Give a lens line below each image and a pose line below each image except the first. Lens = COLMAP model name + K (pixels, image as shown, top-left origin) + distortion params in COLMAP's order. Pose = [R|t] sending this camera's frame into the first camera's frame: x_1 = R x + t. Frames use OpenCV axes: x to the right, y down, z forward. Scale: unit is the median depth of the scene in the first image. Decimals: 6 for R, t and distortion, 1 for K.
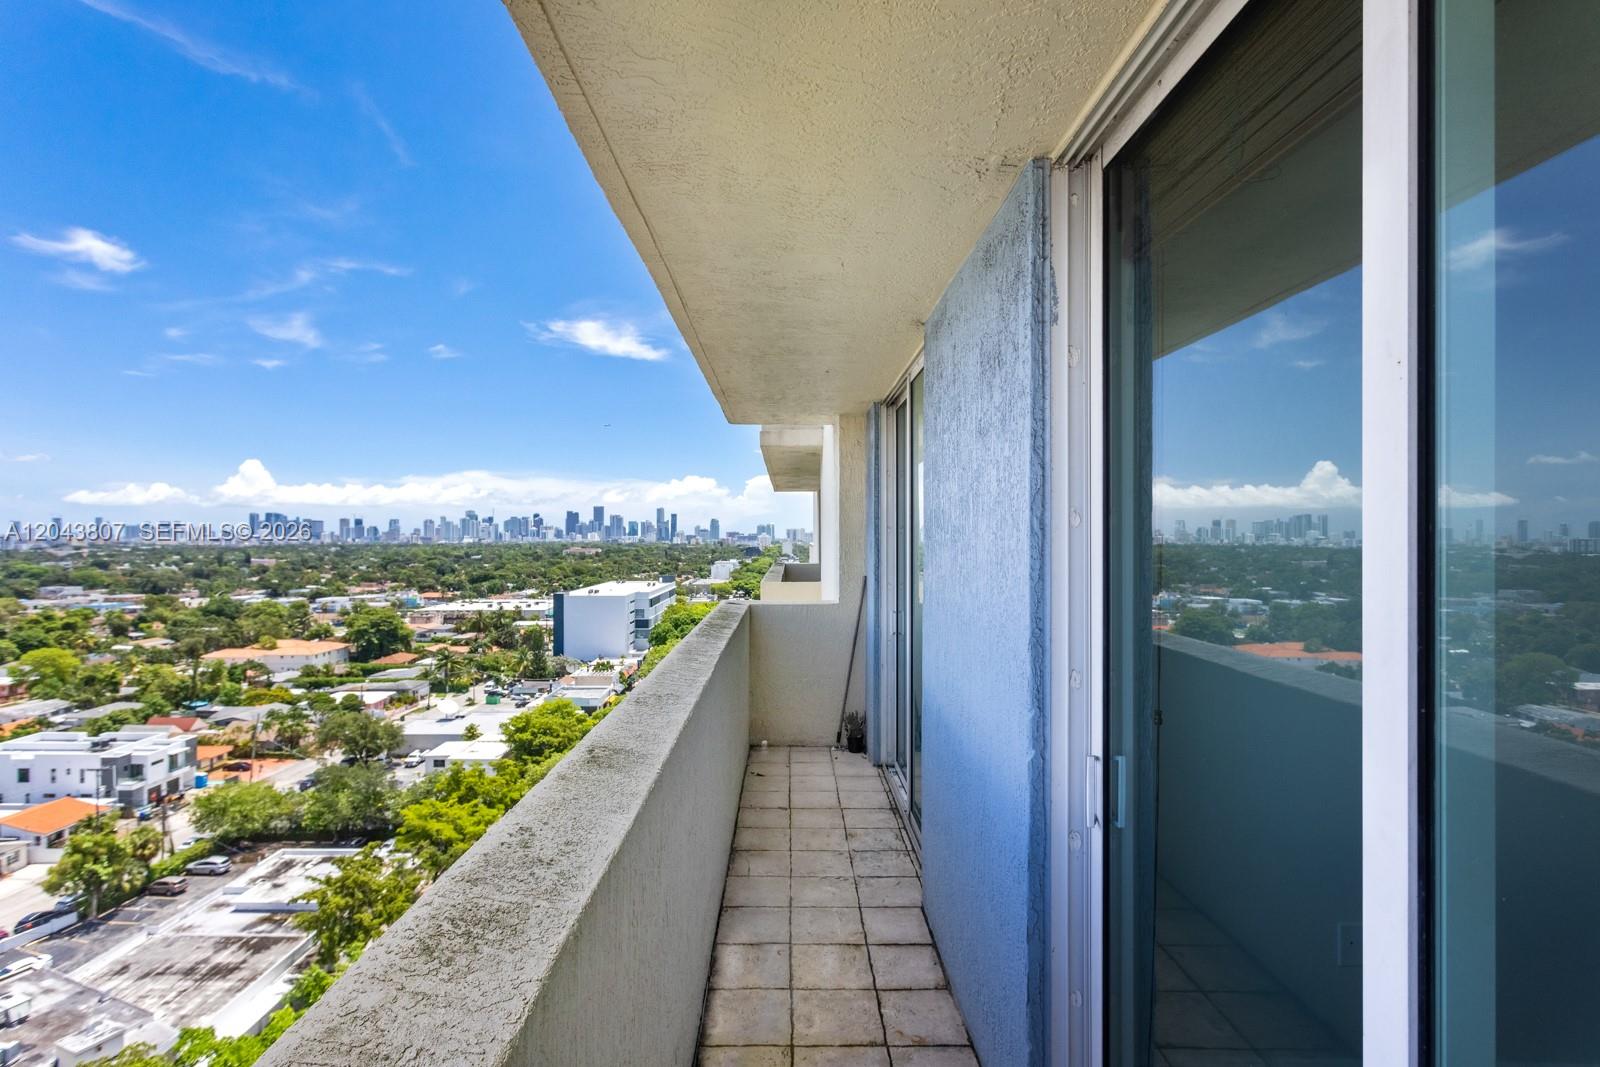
lens RADIAL K [[799.6, 0, 789.6], [0, 799.6, 527.6], [0, 0, 1]] dist [-0.000218, -0.000552]
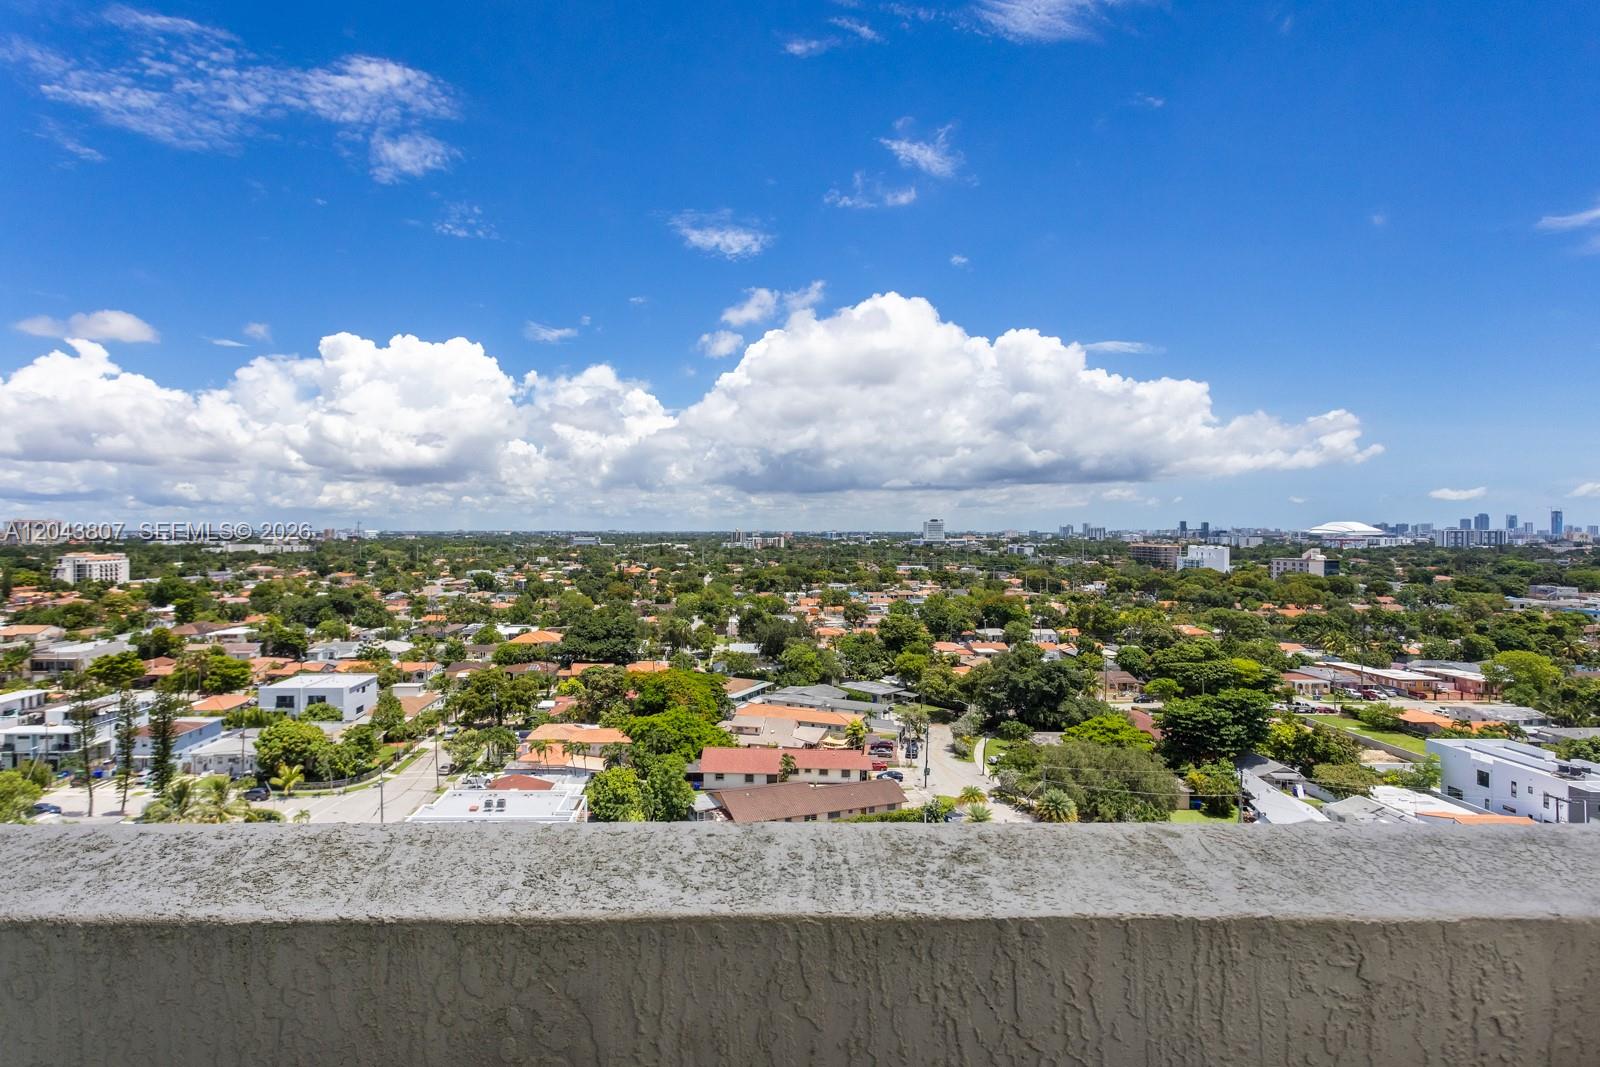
lens RADIAL K [[799.6, 0, 789.6], [0, 799.6, 527.6], [0, 0, 1]] dist [-0.000218, -0.000552]
pose [[-0.004978, 0.001657, -0.999986, 0.011762], [0.008038, 0.999966, 0.001617, -0.002196], [0.999955, -0.008030, -0.004991, 0.144979]]
